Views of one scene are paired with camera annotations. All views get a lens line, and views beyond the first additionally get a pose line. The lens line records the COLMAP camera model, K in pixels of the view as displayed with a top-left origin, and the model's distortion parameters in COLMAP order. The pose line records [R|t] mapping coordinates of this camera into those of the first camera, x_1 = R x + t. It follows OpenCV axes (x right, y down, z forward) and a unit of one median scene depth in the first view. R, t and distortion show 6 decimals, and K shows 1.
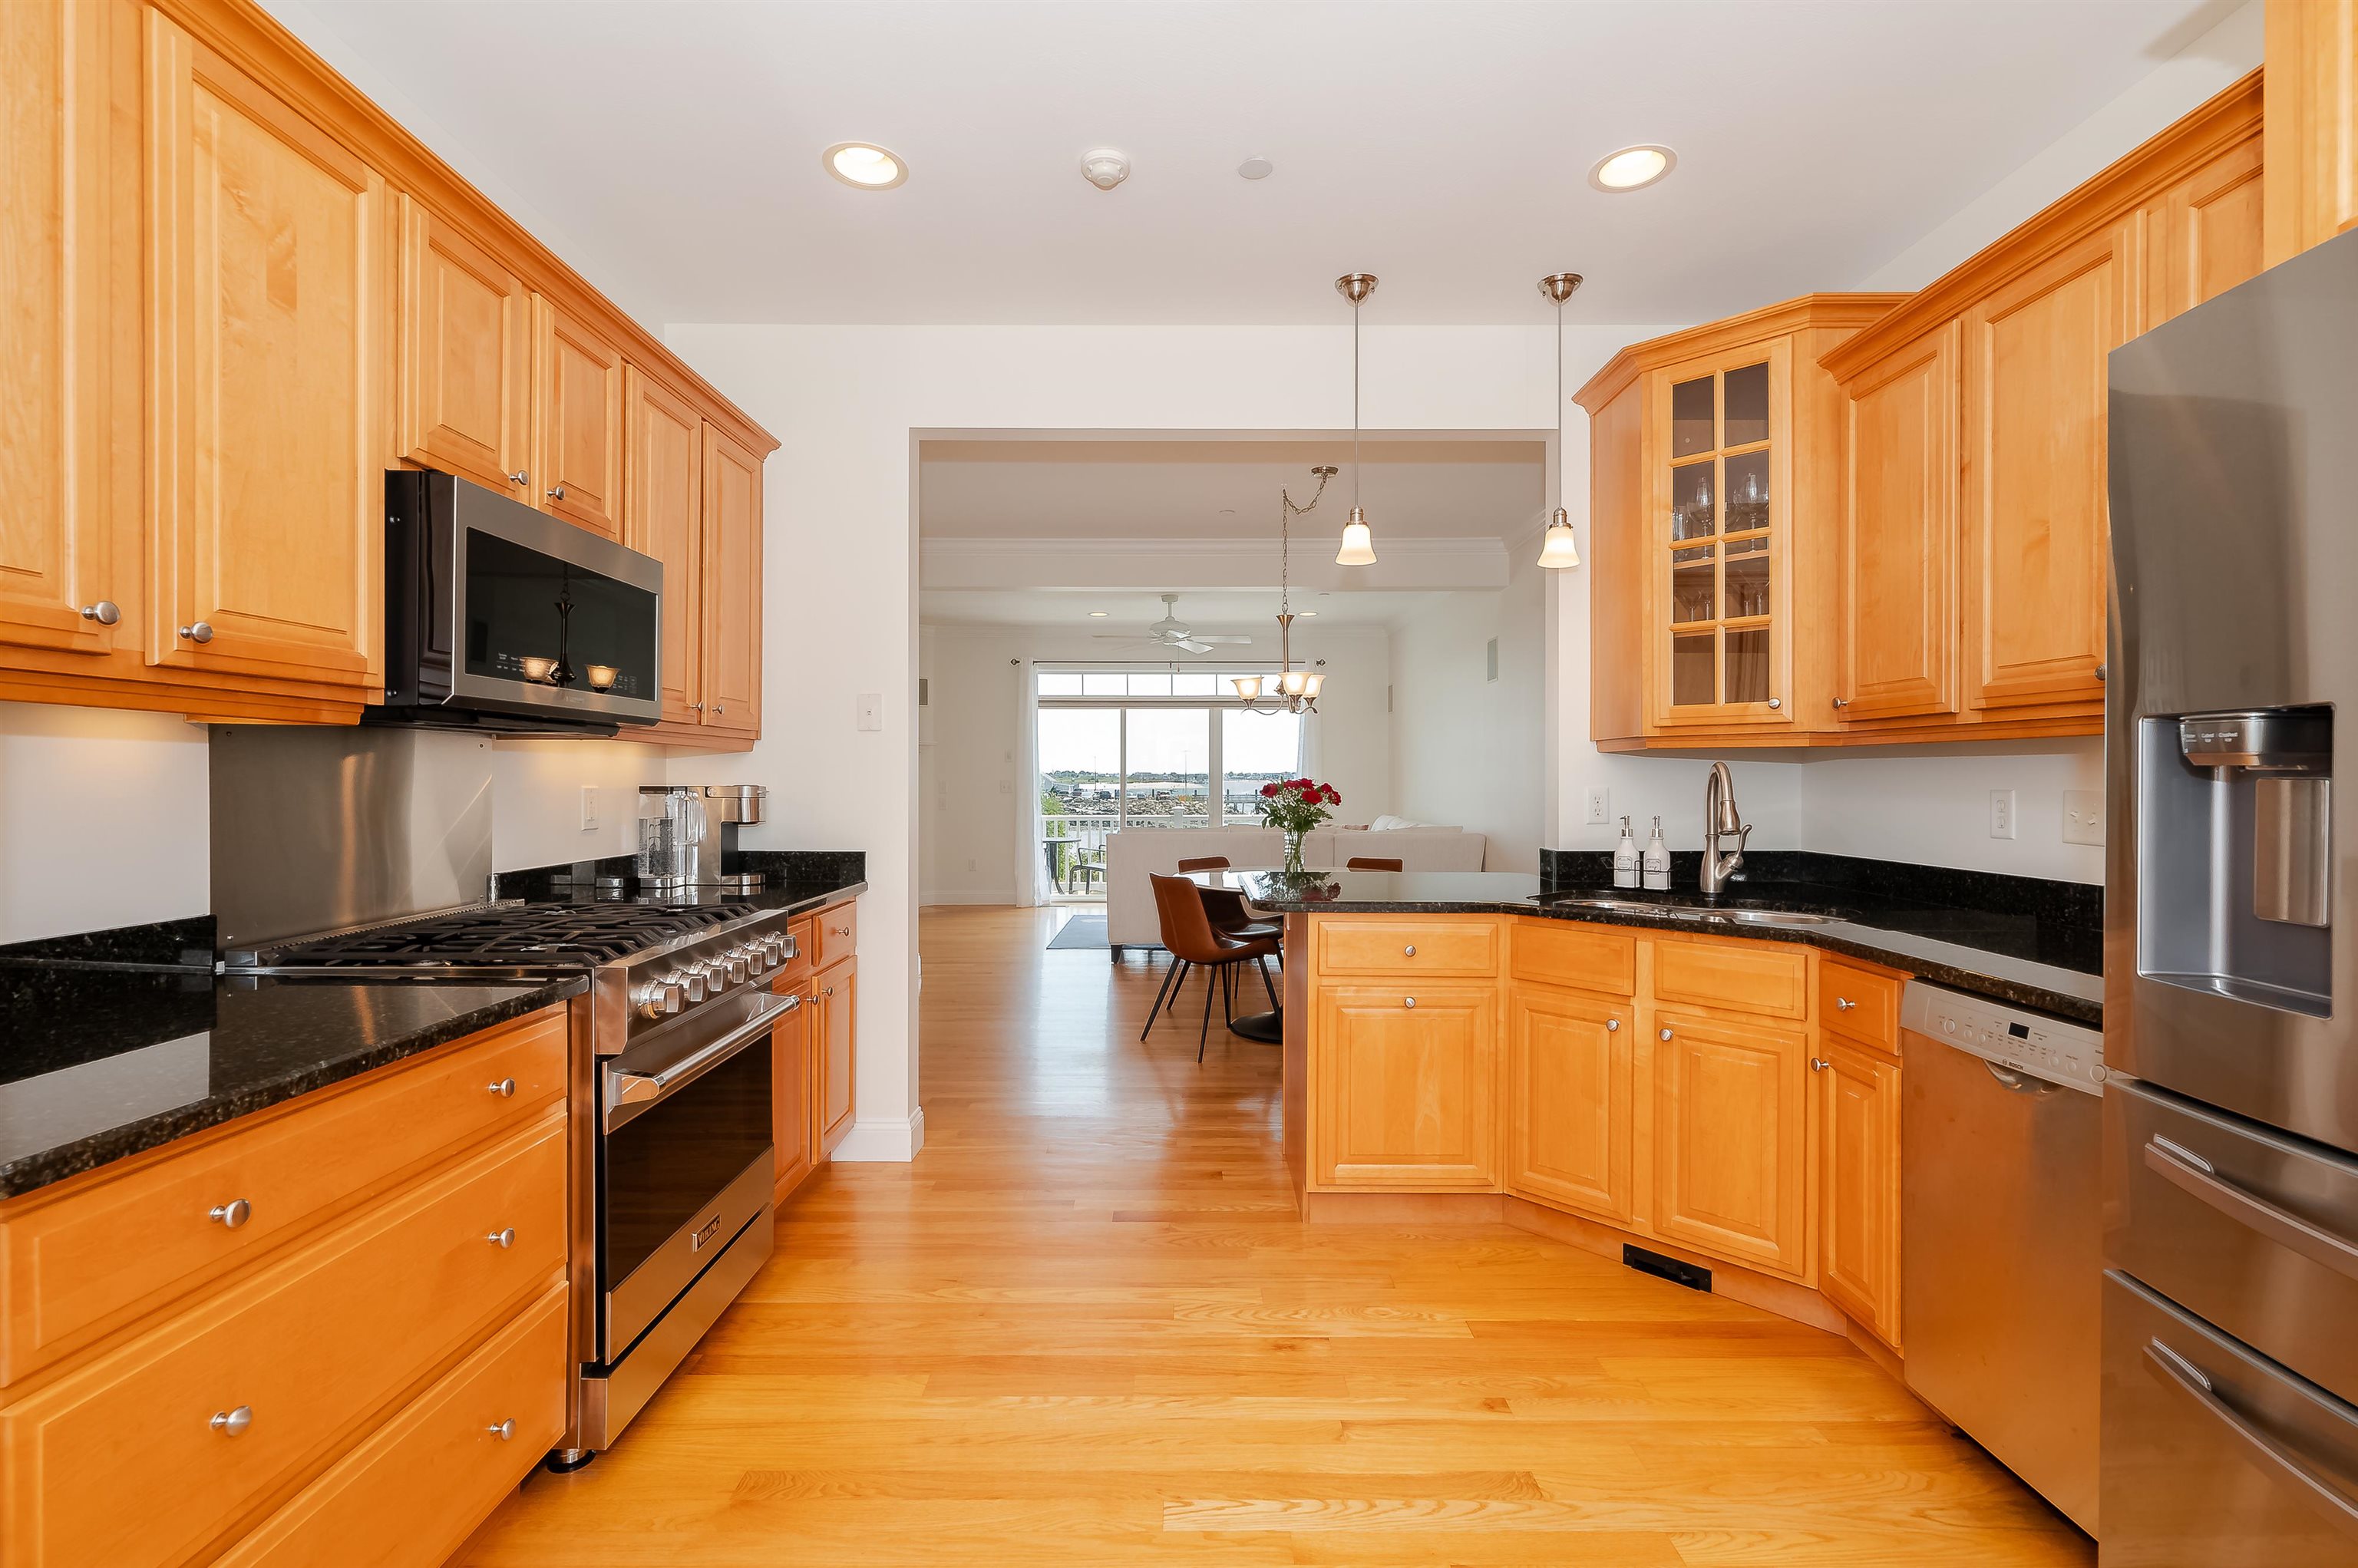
lens RADIAL K [[1082.1, 0, 1162.4], [0, 1082.1, 783.5], [0, 0, 1]] dist [-0.003785, 0.000713]
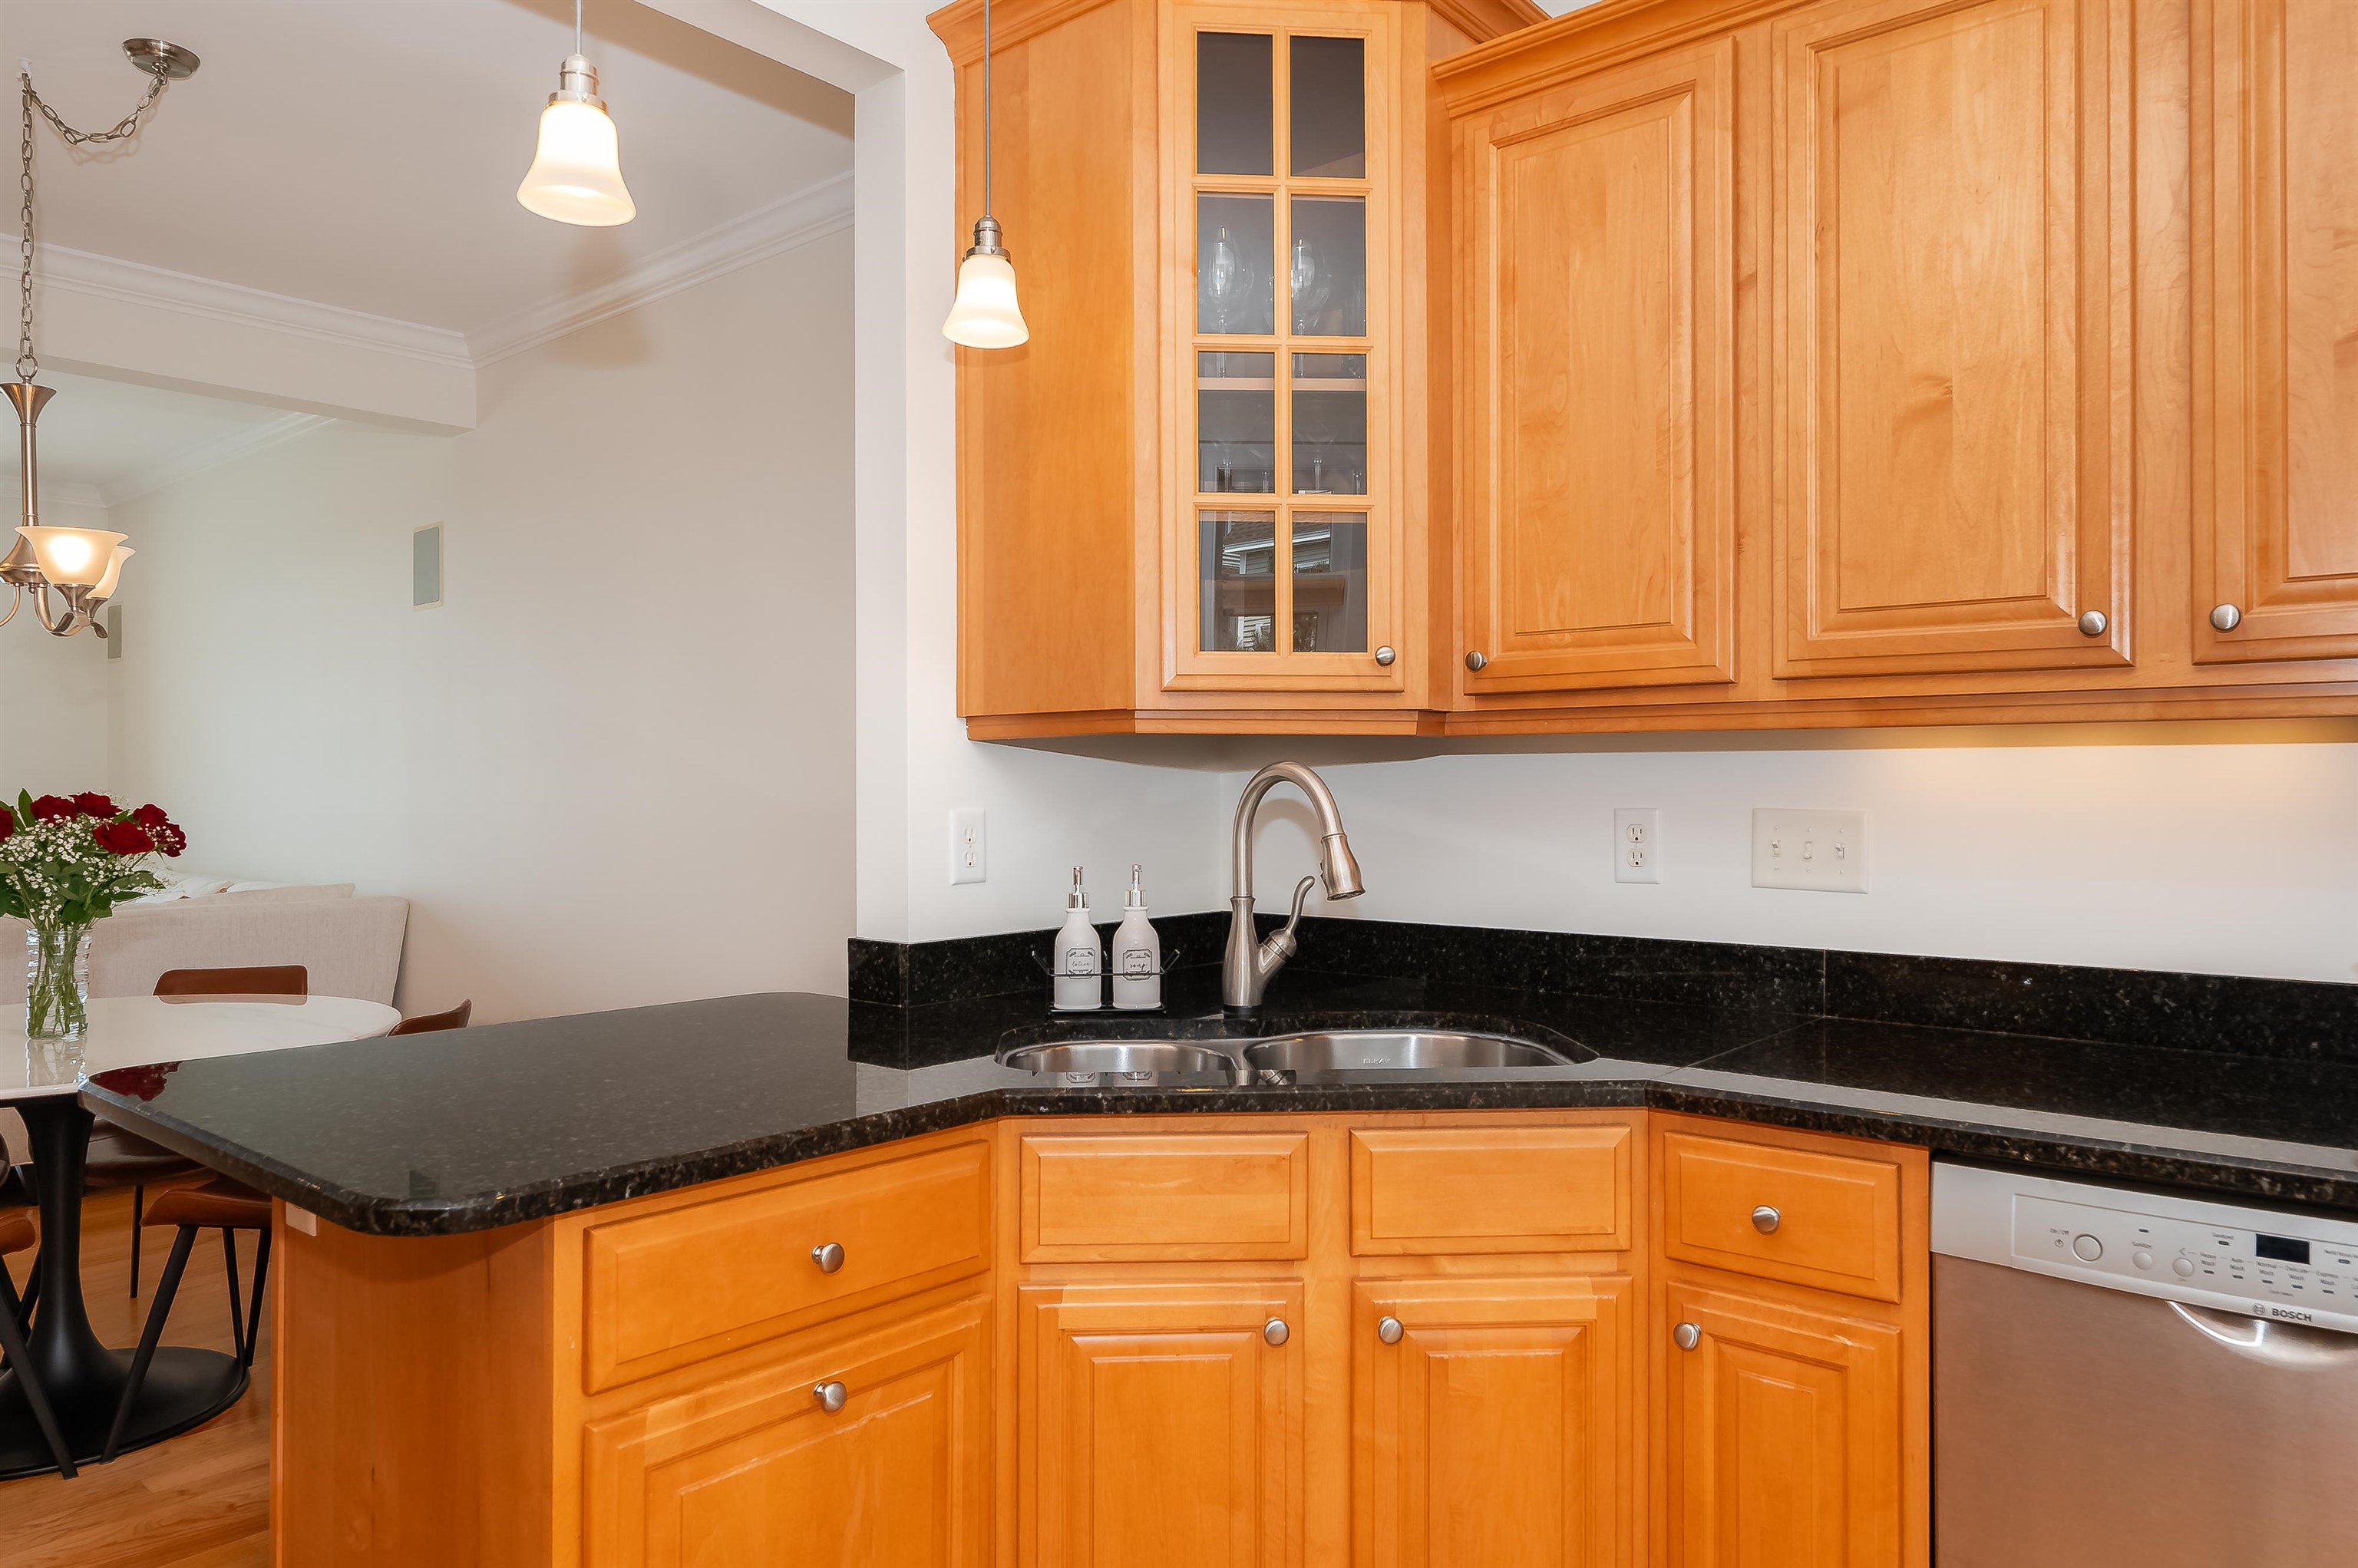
lens RADIAL K [[1504.1, 0, 1117.4], [0, 1504.1, 776.5], [0, 0, 1]] dist [0.000374, -0.001234]
pose [[0.631388, 0.003090, 0.775461, -0.121349], [0.006088, 0.999942, -0.008940, -0.006708], [-0.775443, 0.010366, 0.631332, 0.642722]]
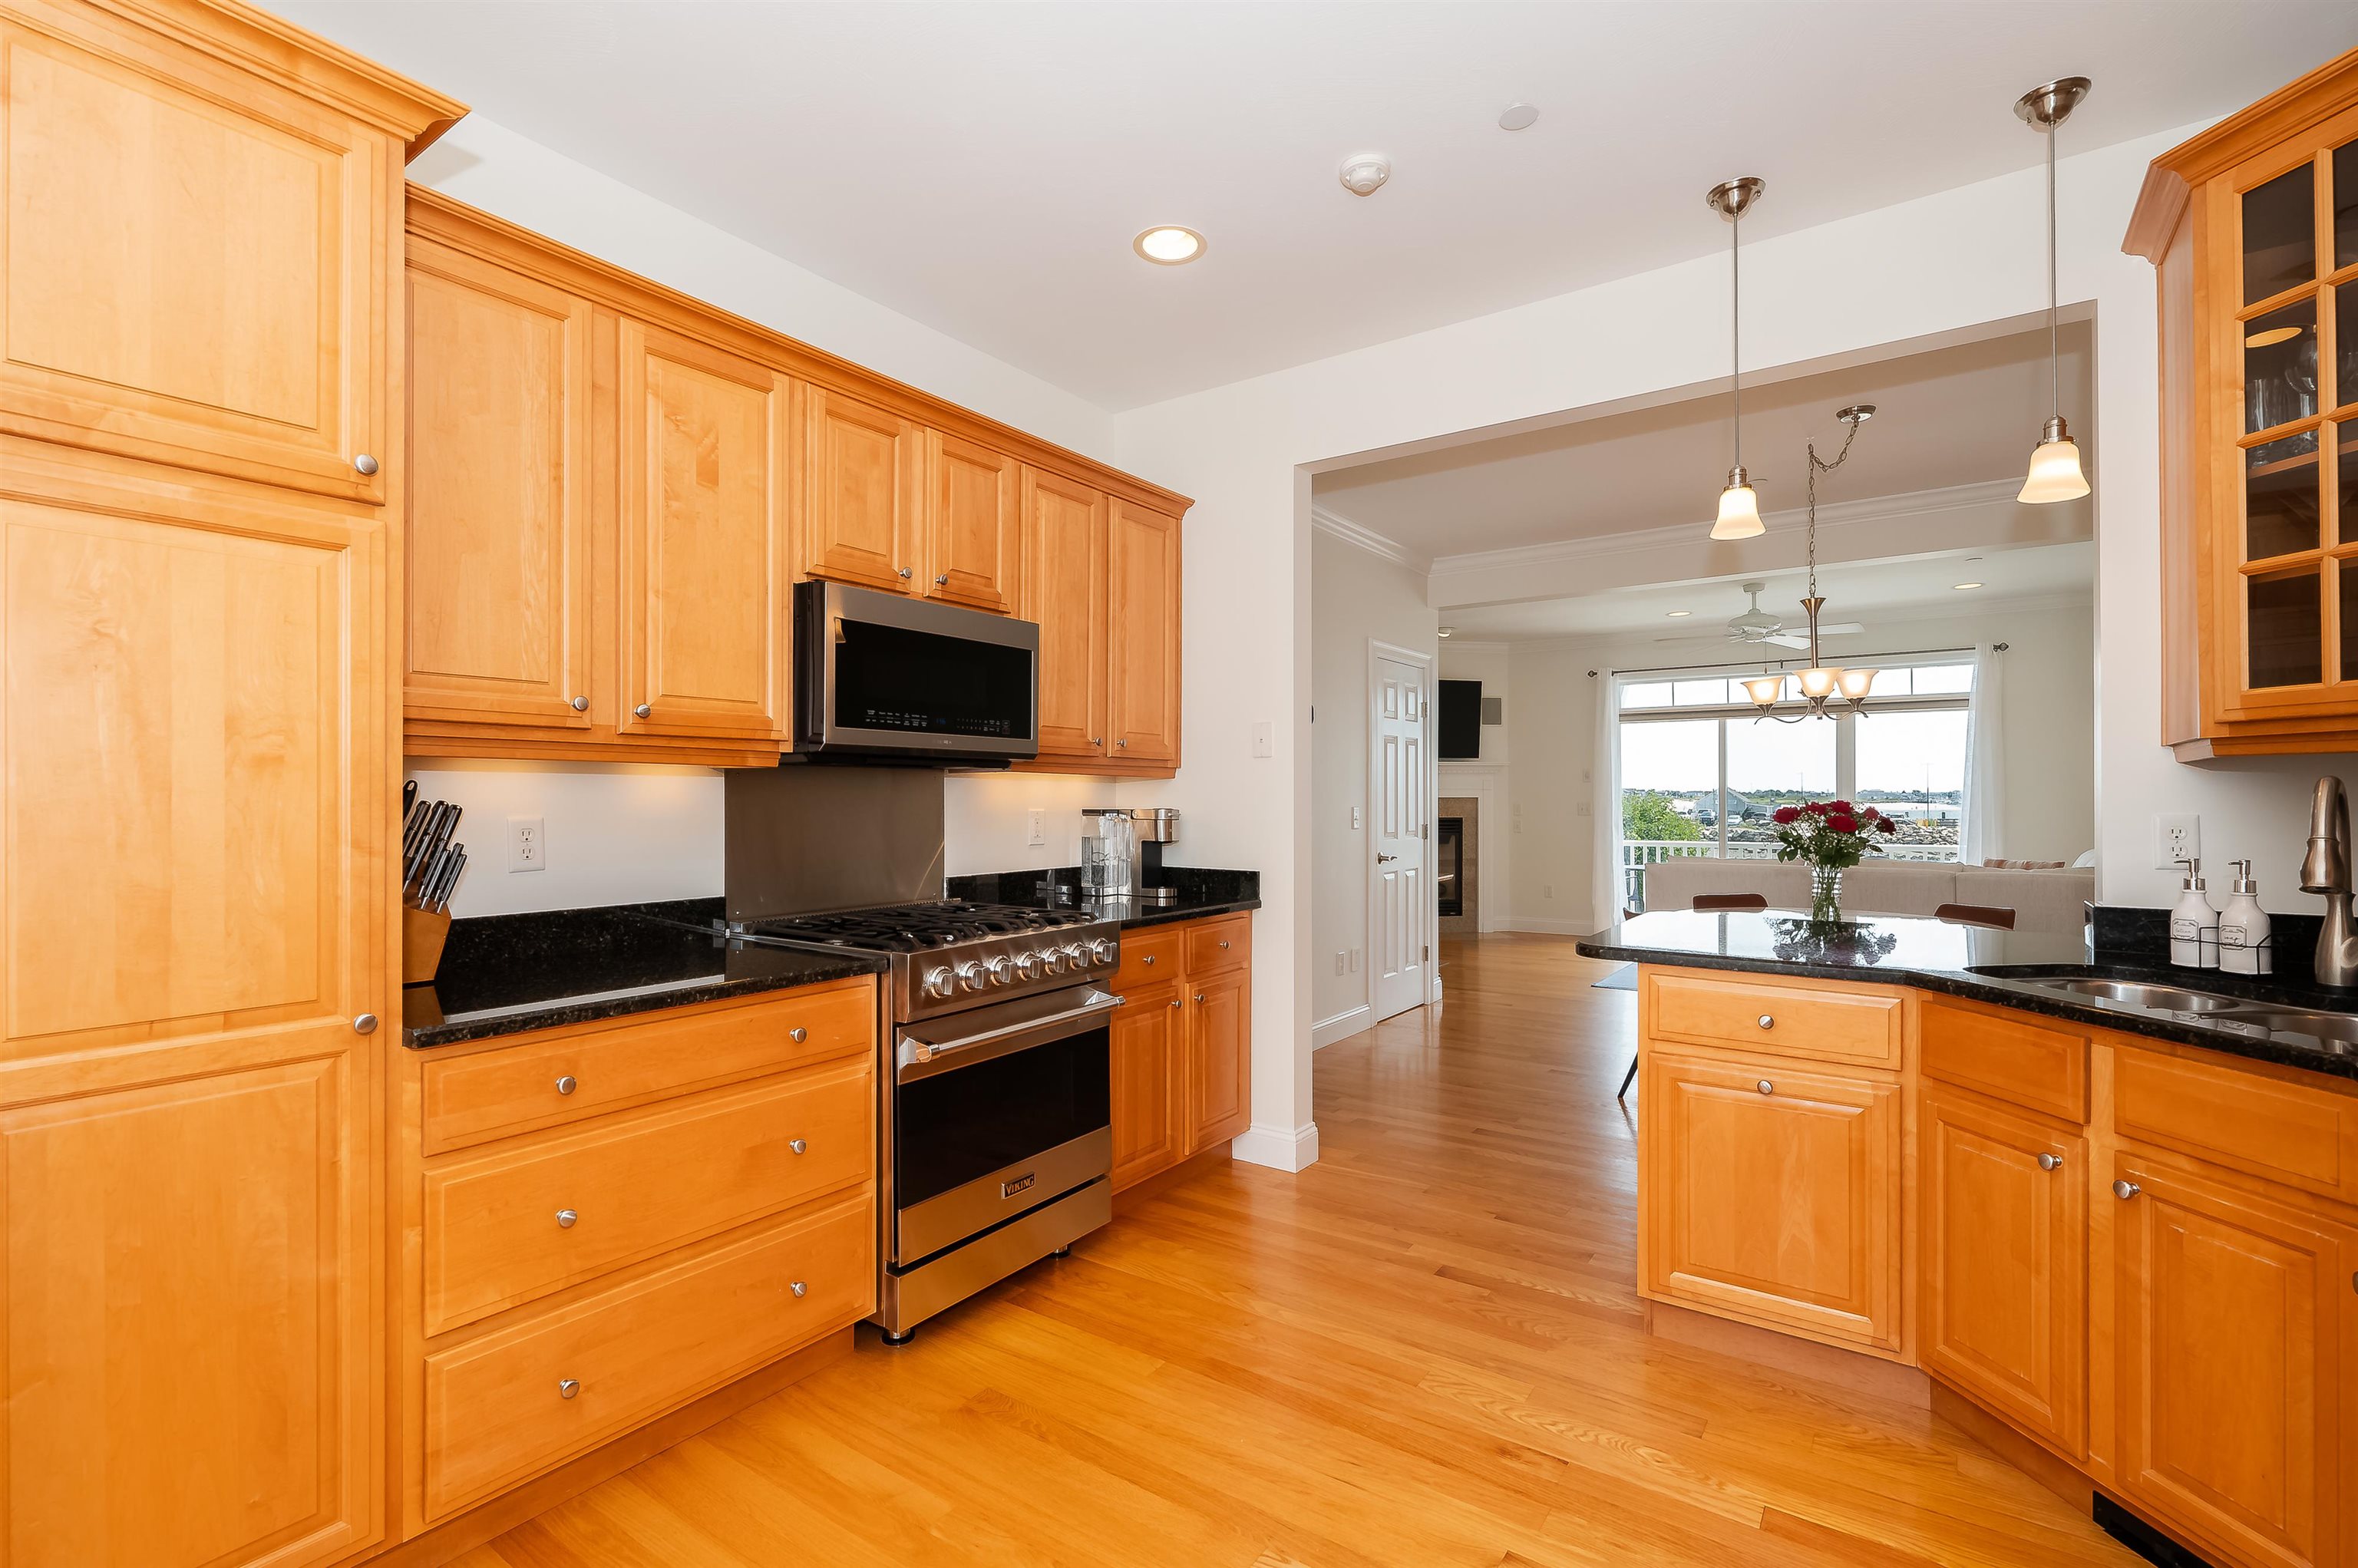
lens RADIAL K [[1082.1, 0, 1149.3], [0, 1082.1, 794.9], [0, 0, 1]] dist [-0.003785, 0.000713]
pose [[0.809248, -0.005319, -0.587443, 0.356101], [0.000356, 0.999963, -0.008564, -0.004180], [0.587467, 0.006721, 0.809220, 0.106166]]
